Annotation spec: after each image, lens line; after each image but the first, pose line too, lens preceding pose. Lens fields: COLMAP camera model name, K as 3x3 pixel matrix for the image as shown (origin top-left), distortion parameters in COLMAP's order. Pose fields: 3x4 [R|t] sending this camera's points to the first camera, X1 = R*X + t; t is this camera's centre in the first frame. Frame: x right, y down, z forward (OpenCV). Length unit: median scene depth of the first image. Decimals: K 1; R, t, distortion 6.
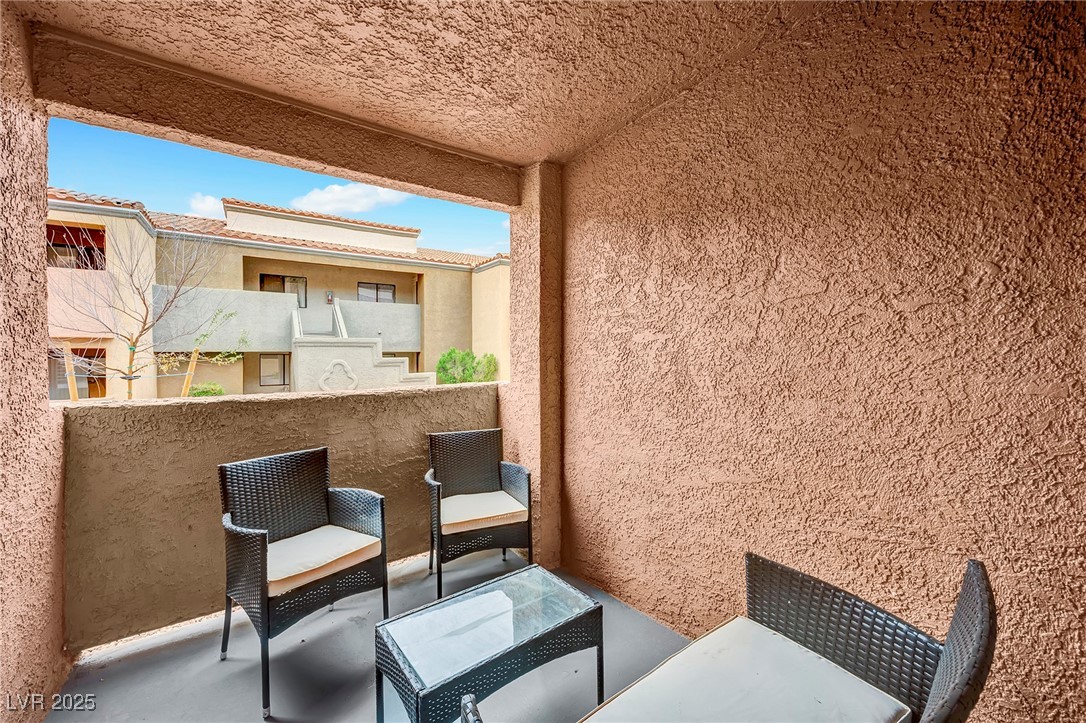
lens RADIAL K [[443.2, 0, 543.0], [0, 443.2, 361.5], [0, 0, 1]] dist [0.000510, 0.000022]
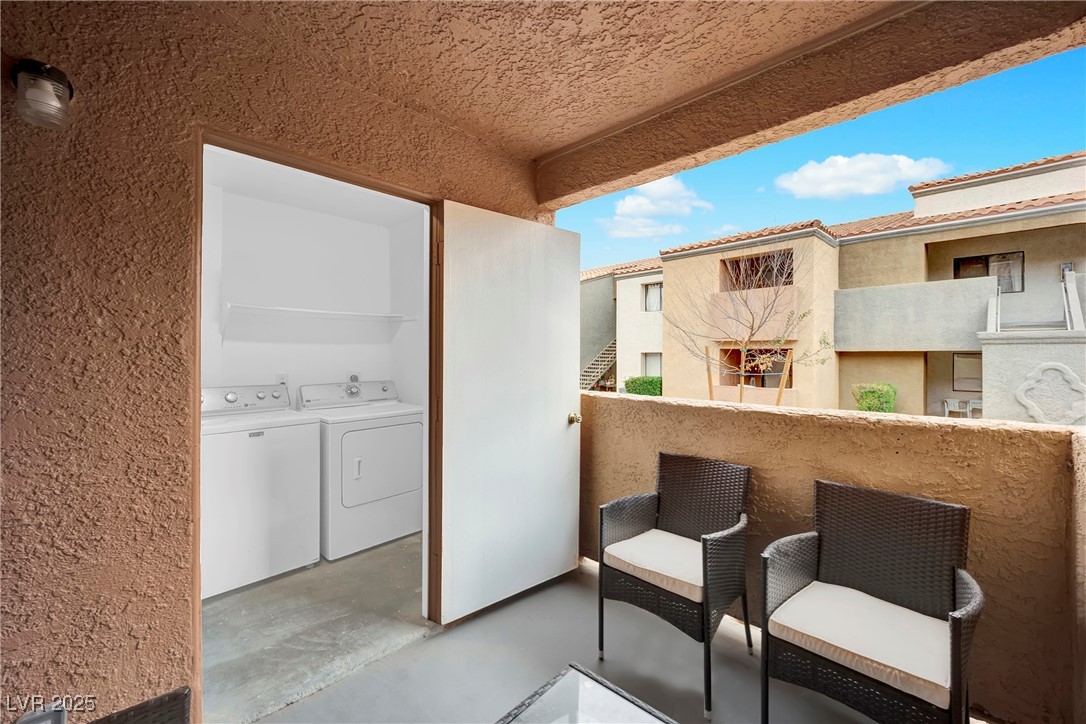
lens RADIAL K [[437.1, 0, 550.3], [0, 437.1, 356.3], [0, 0, 1]] dist [-0.000712, -0.000067]
pose [[0.168052, 0.013173, -0.985690, 0.069662], [-0.017974, 0.999785, 0.010297, -0.006457], [0.985614, 0.015986, 0.168253, 0.110945]]
